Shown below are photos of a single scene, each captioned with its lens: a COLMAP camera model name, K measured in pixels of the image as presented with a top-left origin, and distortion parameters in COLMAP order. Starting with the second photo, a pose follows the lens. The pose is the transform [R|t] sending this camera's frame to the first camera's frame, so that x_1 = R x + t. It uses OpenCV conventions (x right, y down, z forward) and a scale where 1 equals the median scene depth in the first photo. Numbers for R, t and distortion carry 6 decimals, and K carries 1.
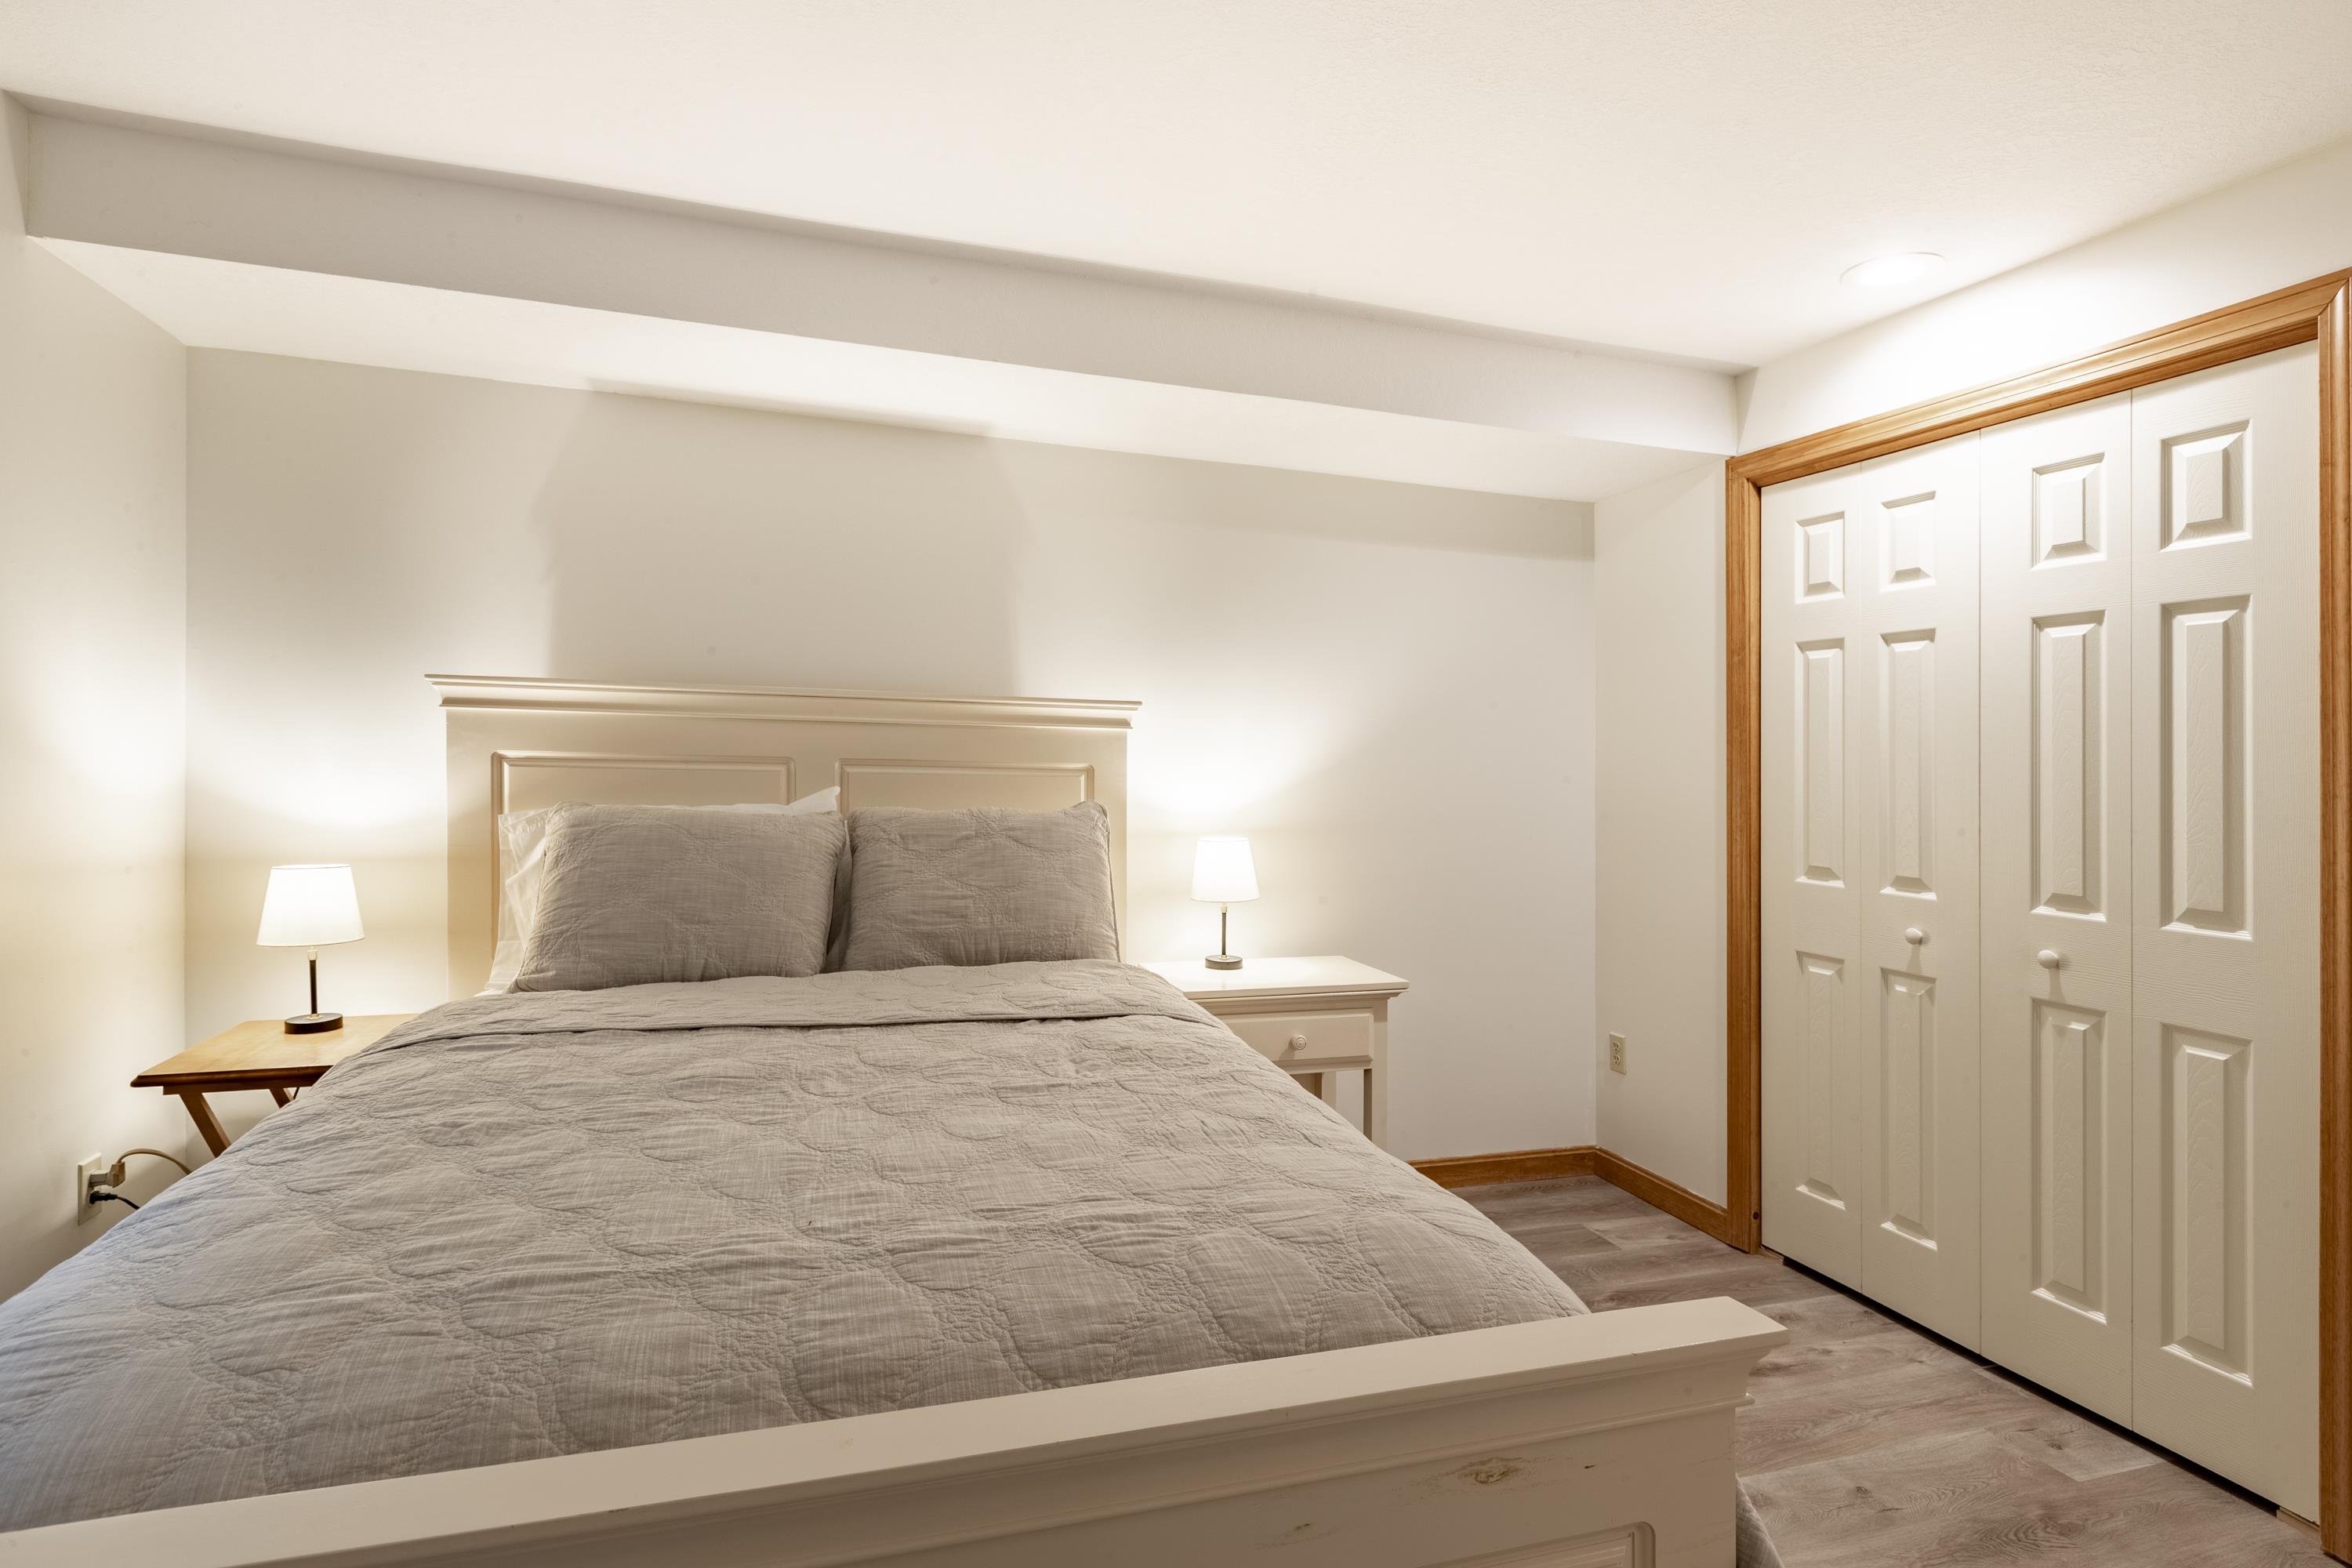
lens RADIAL K [[1201.3, 0, 1171.5], [0, 1201.3, 761.4], [0, 0, 1]] dist [0.001224, -0.001290]
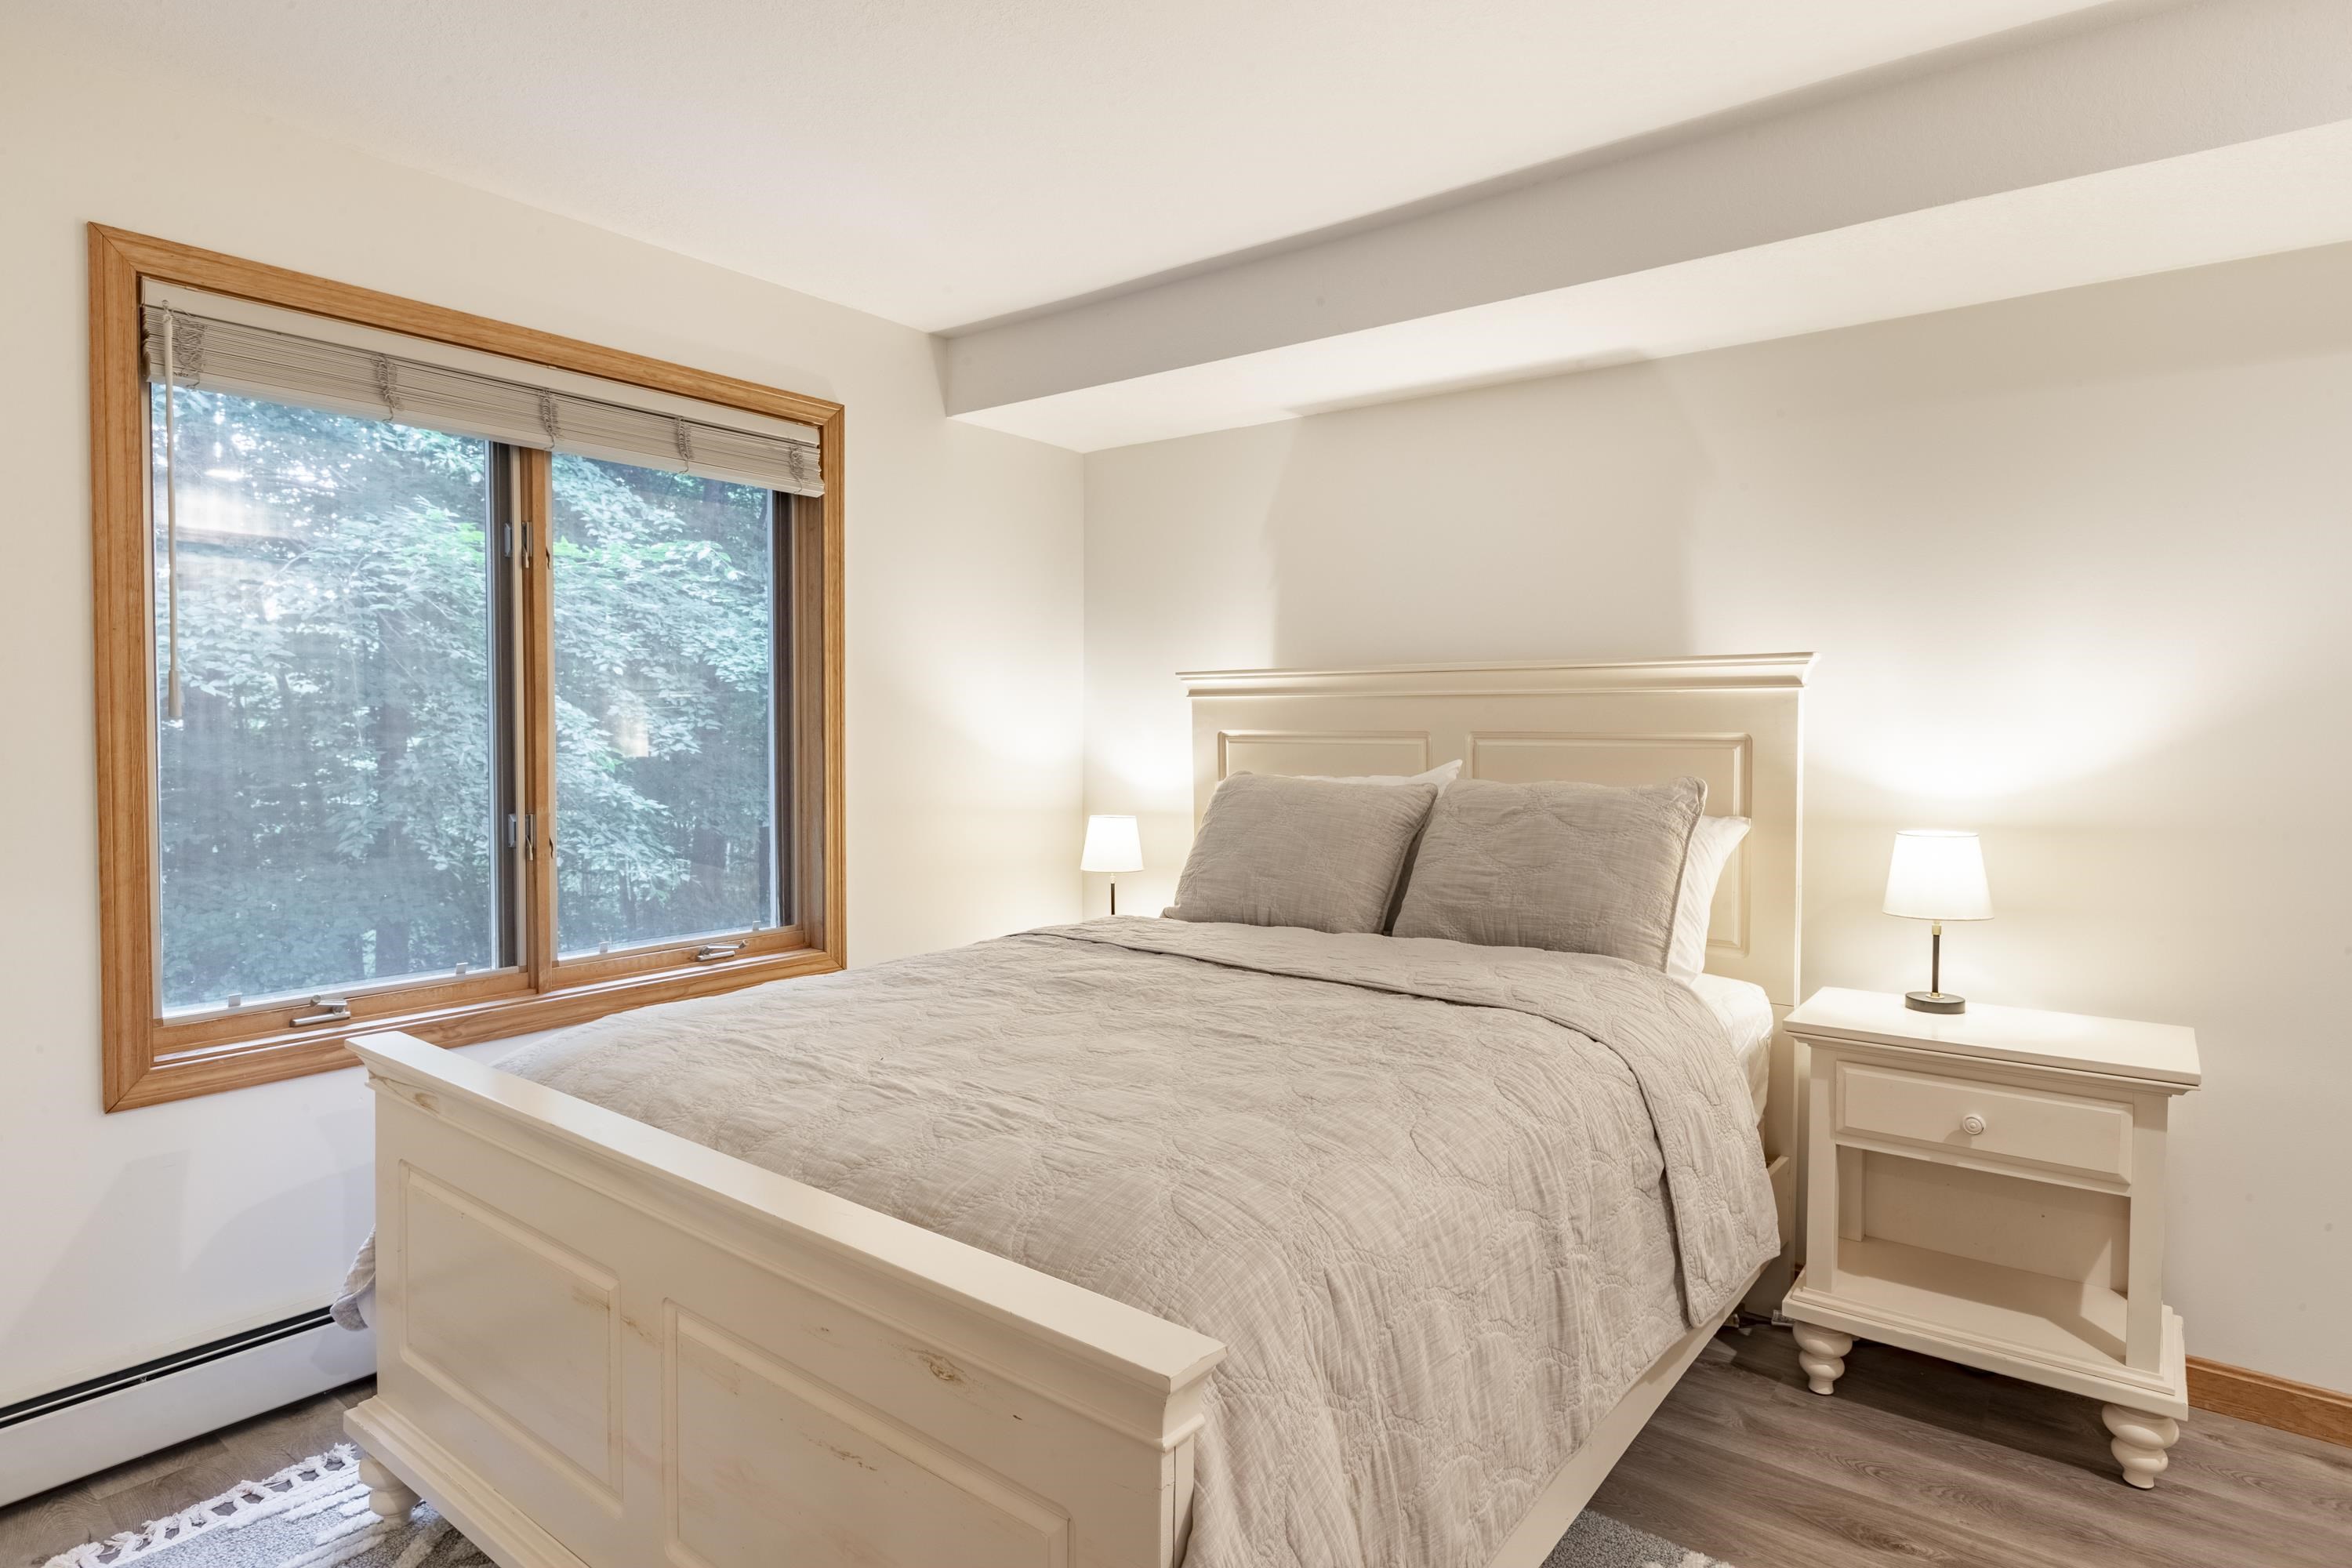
lens RADIAL K [[1303.6, 0, 1170.9], [0, 1303.6, 793.4], [0, 0, 1]] dist [-0.000175, -0.001887]
pose [[0.546034, 0.019348, -0.837540, 0.548312], [0.007942, 0.999569, 0.028269, 0.017752], [0.837725, -0.022088, 0.545645, 0.222872]]
